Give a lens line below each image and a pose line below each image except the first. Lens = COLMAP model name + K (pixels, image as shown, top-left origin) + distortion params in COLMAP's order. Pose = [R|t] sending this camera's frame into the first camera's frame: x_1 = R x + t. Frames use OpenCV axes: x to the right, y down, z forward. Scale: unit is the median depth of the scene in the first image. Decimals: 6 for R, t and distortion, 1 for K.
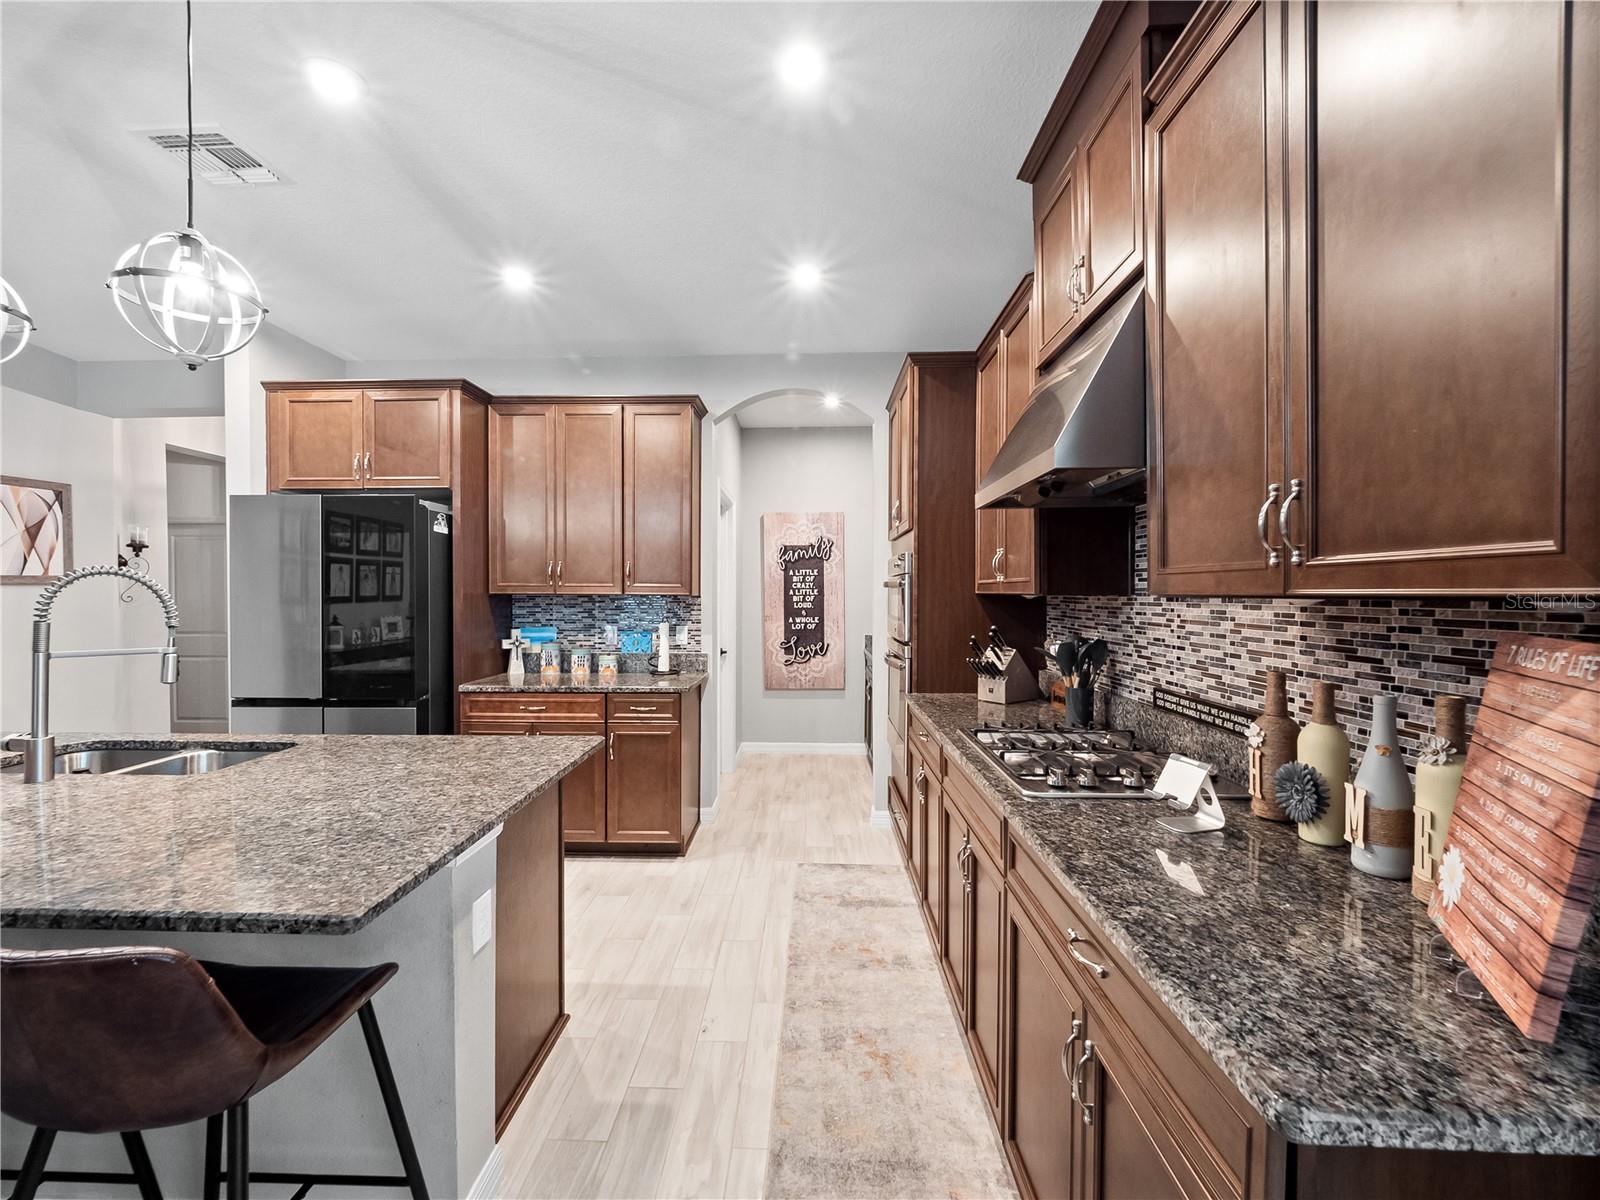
lens RADIAL K [[691.0, 0, 791.3], [0, 691.0, 594.5], [0, 0, 1]] dist [-0.013457, -0.003952]
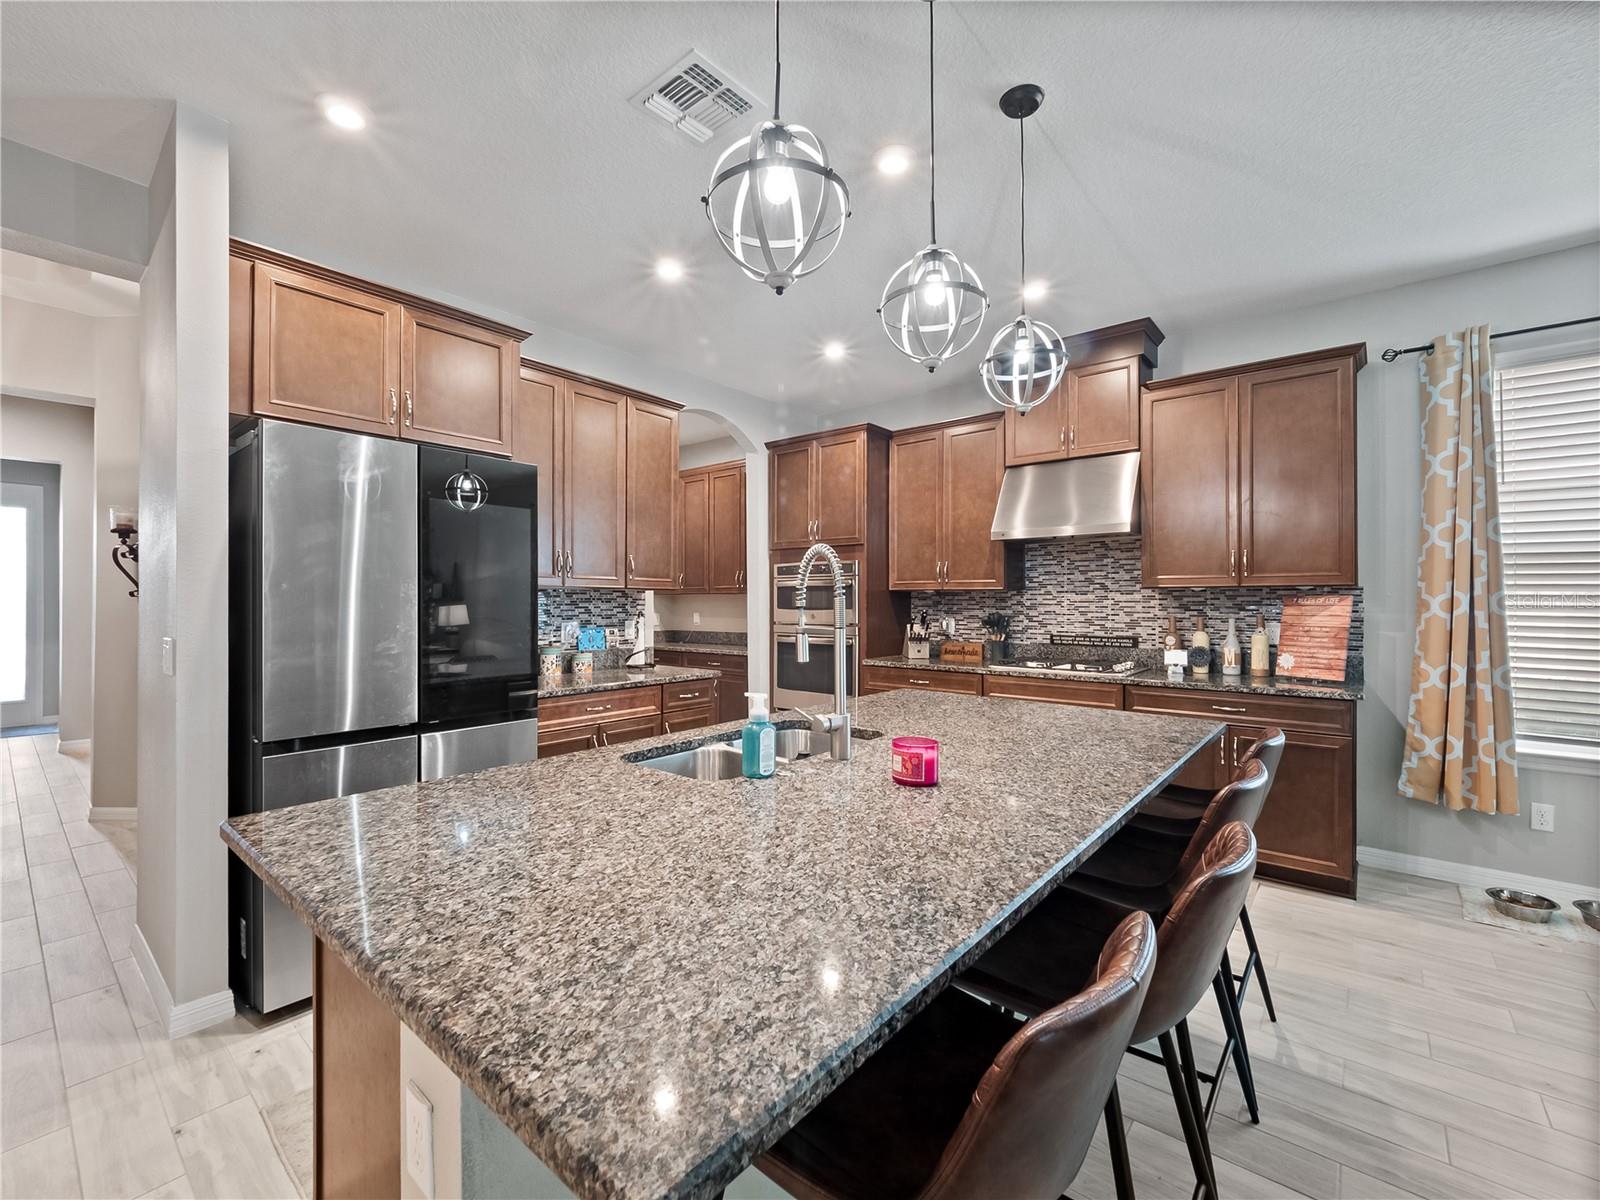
lens RADIAL K [[691.0, 0, 794.4], [0, 691.0, 594.2], [0, 0, 1]] dist [-0.013457, -0.003952]
pose [[0.608290, 0.007704, 0.793678, -1.764300], [0.002480, 0.999930, -0.011607, 0.040960], [-0.793711, 0.009028, 0.608228, 0.407729]]
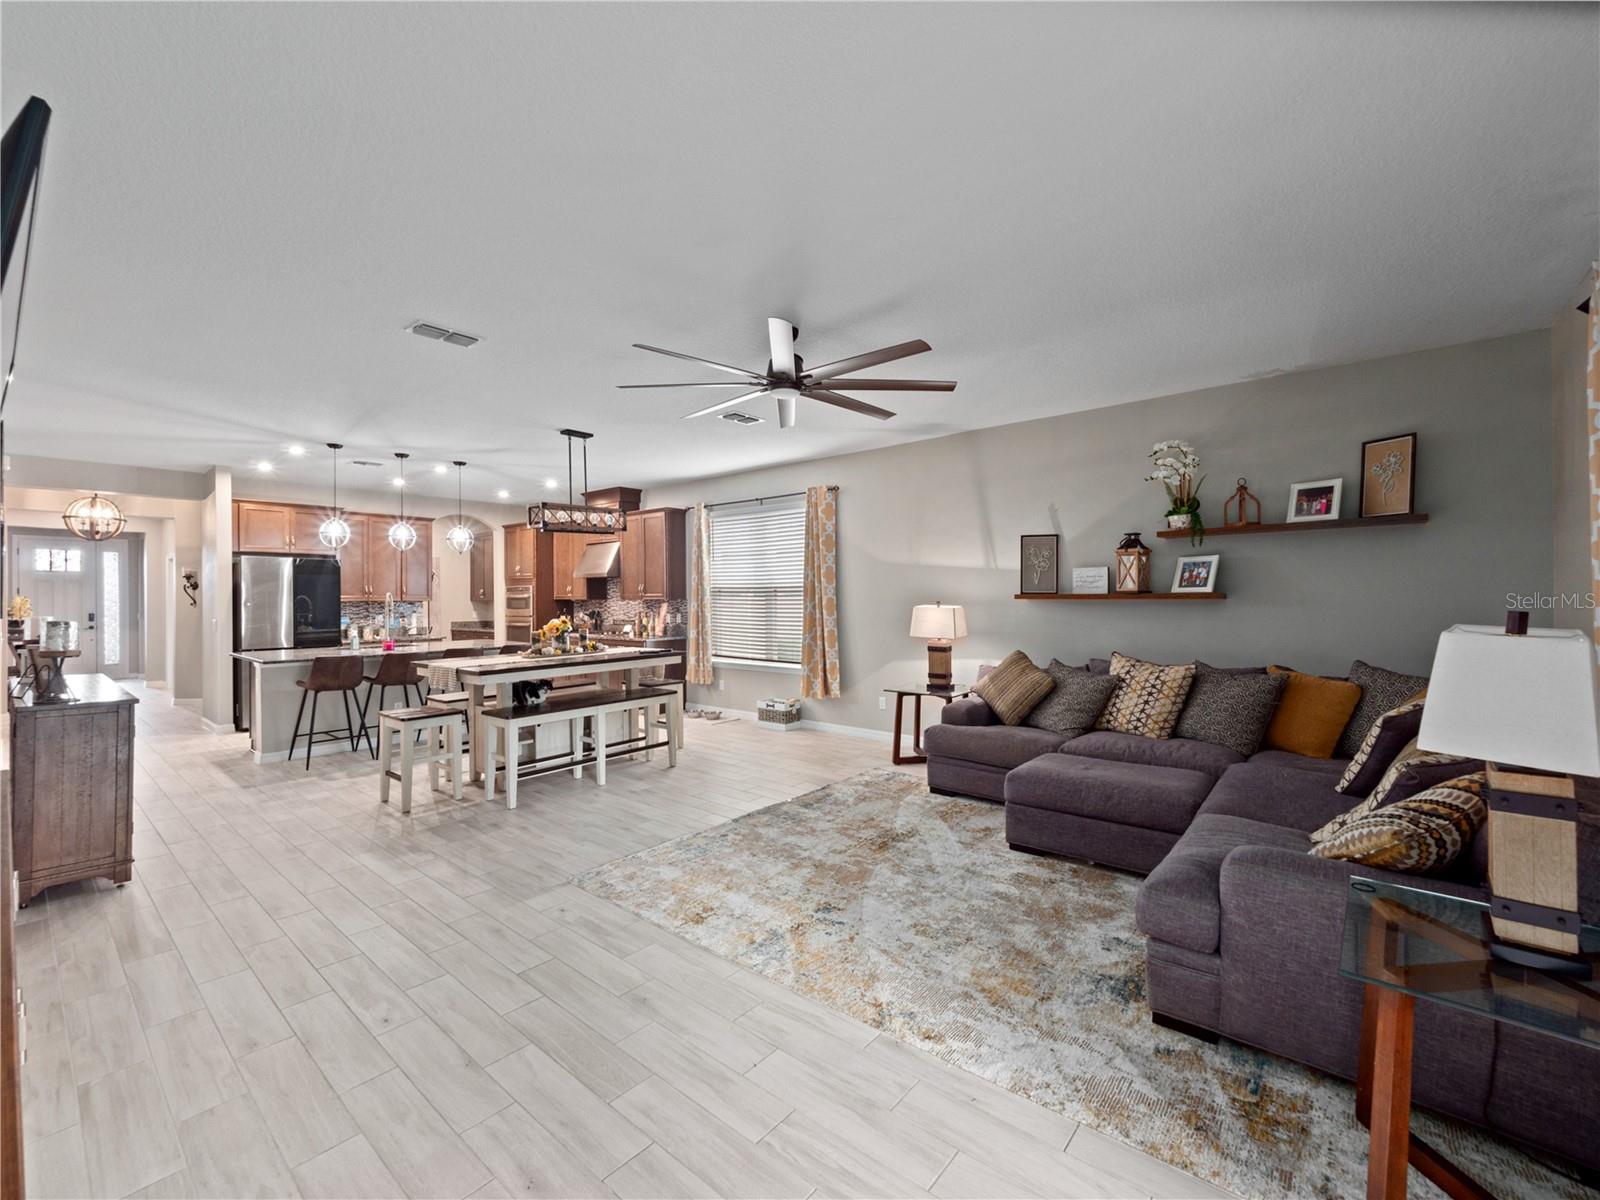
lens RADIAL K [[691.0, 0, 803.4], [0, 691.0, 609.3], [0, 0, 1]] dist [-0.013457, -0.003952]
pose [[0.626981, -0.020565, 0.778763, -2.428685], [0.020553, 0.999740, 0.009854, 0.054448], [-0.778763, 0.009827, 0.627241, -3.074402]]
